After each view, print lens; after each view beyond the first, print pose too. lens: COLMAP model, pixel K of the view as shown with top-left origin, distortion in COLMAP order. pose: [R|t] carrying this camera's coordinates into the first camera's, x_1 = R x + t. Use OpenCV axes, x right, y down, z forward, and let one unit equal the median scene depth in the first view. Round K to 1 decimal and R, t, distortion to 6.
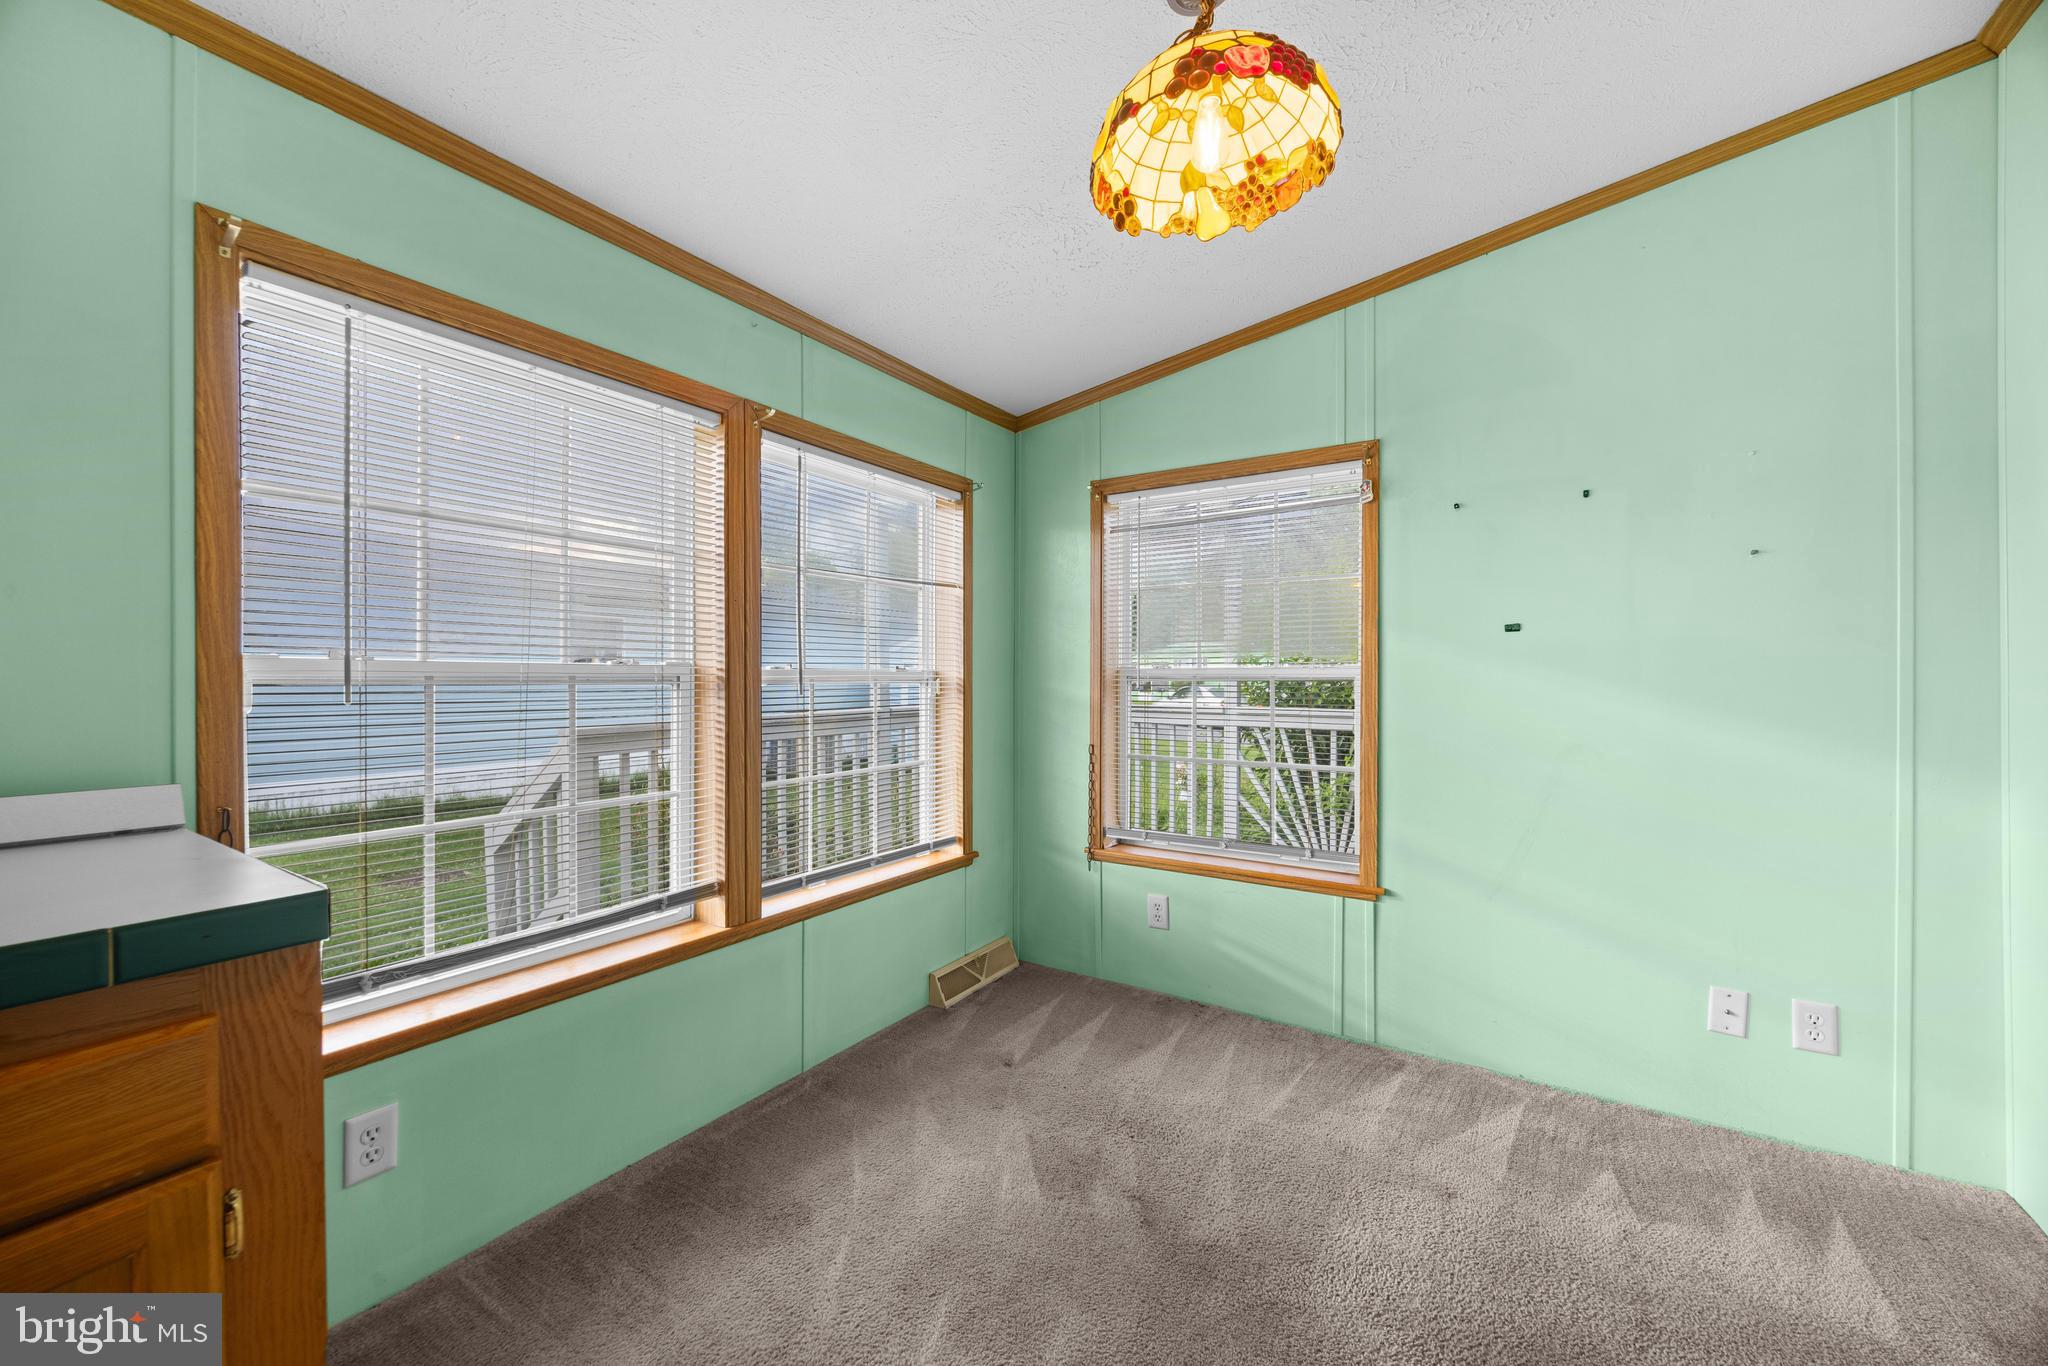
lens RADIAL K [[787.7, 0, 1025.2], [0, 787.7, 681.6], [0, 0, 1]] dist [0.001842, 0.000021]
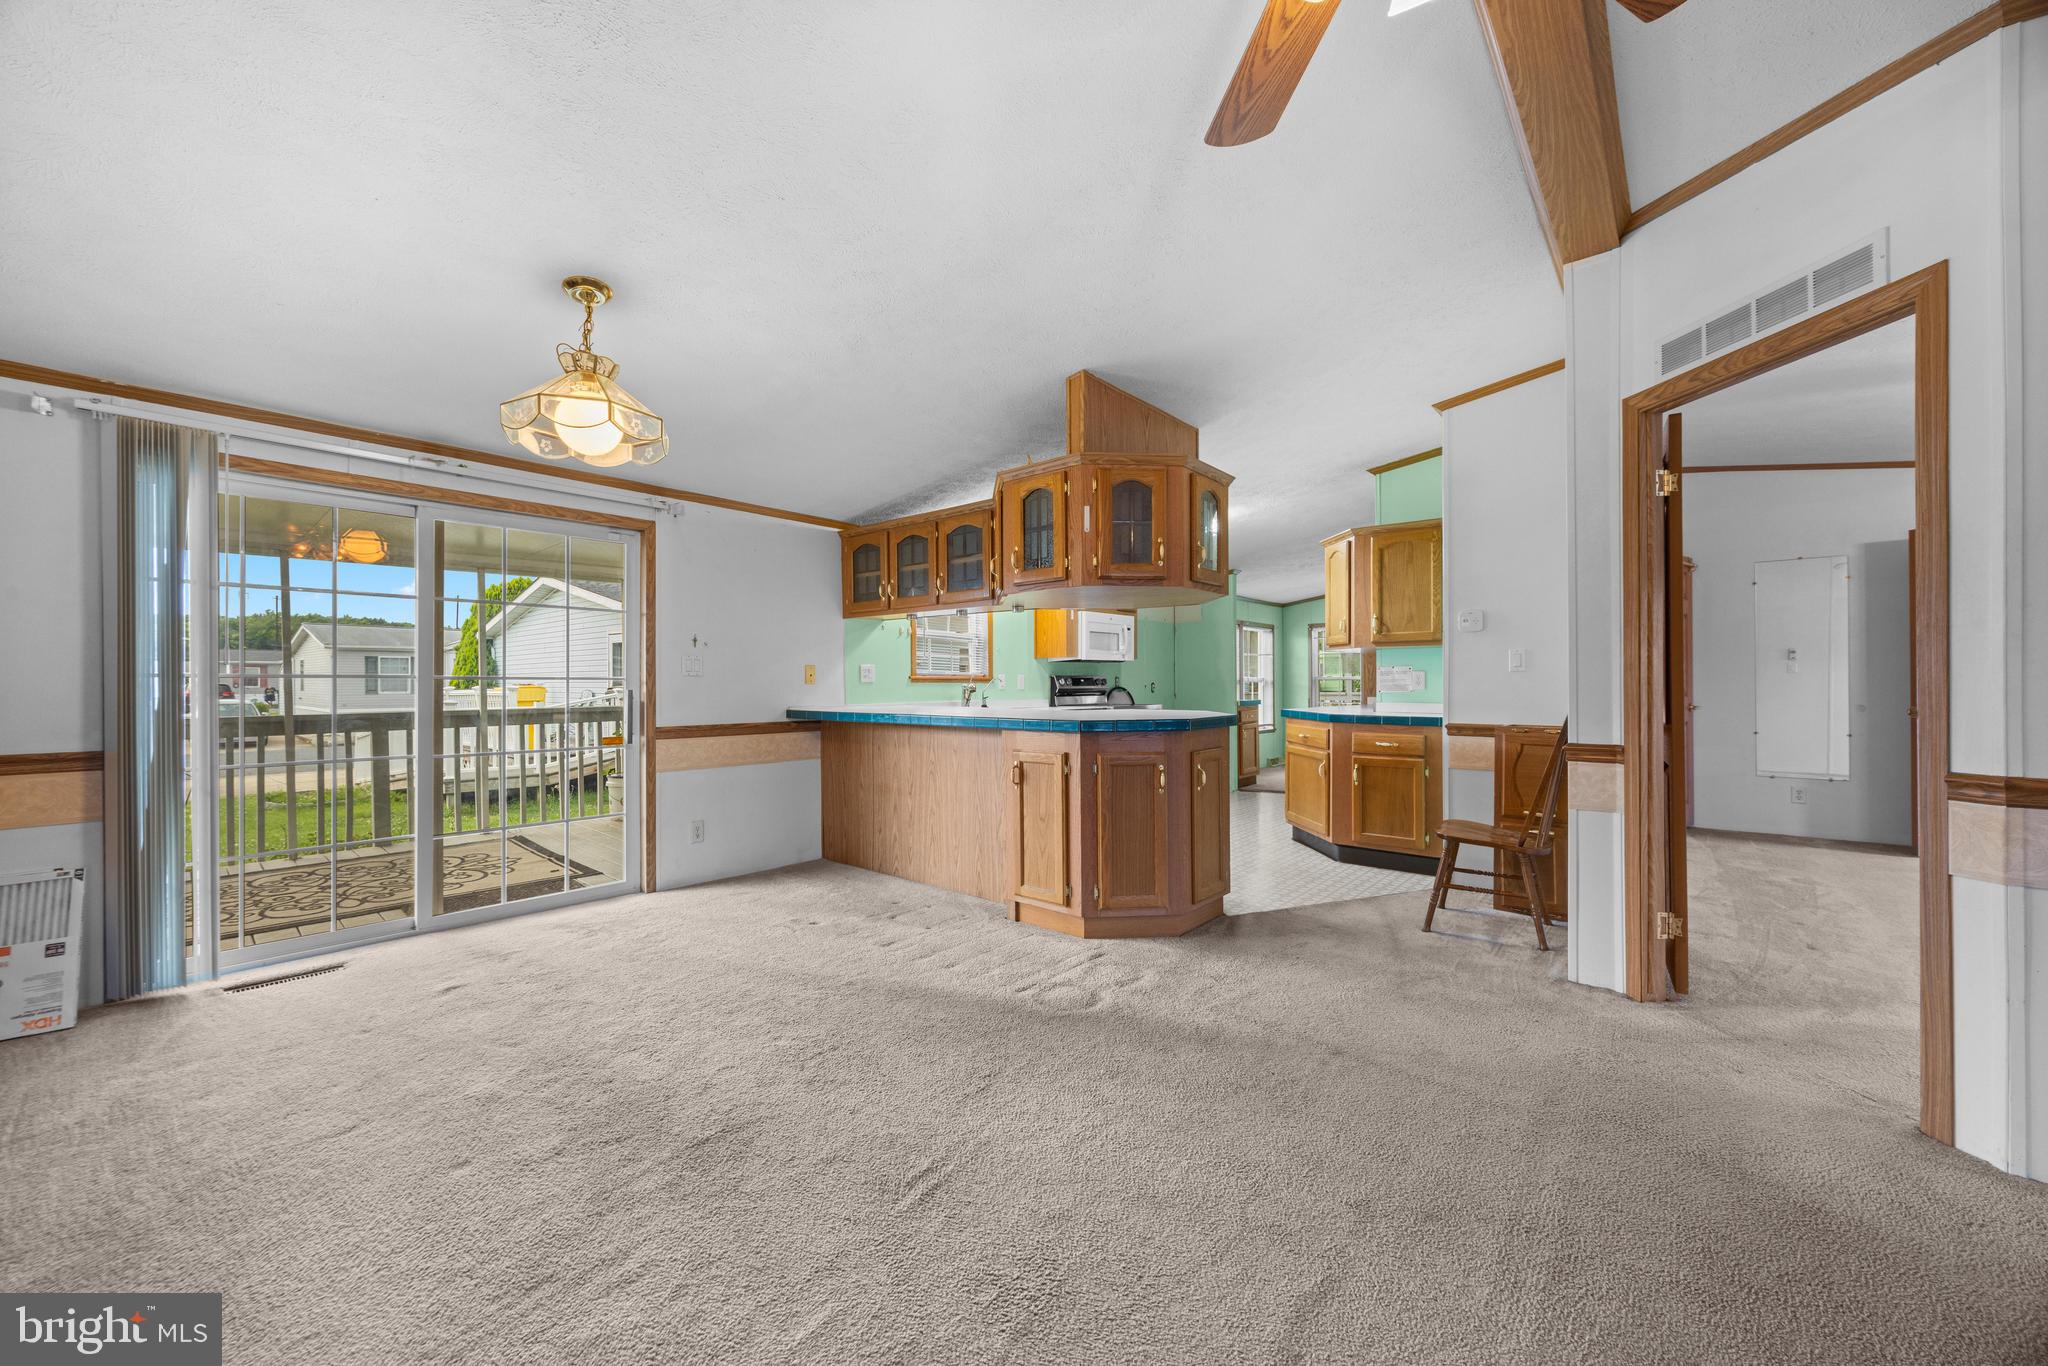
lens RADIAL K [[787.7, 0, 1022.0], [0, 787.7, 673.7], [0, 0, 1]] dist [0.001842, 0.000021]
pose [[0.987572, -0.003786, -0.157119, -0.637692], [0.003868, 0.999992, 0.000221, -0.041092], [0.157117, -0.000826, 0.987580, -2.723199]]
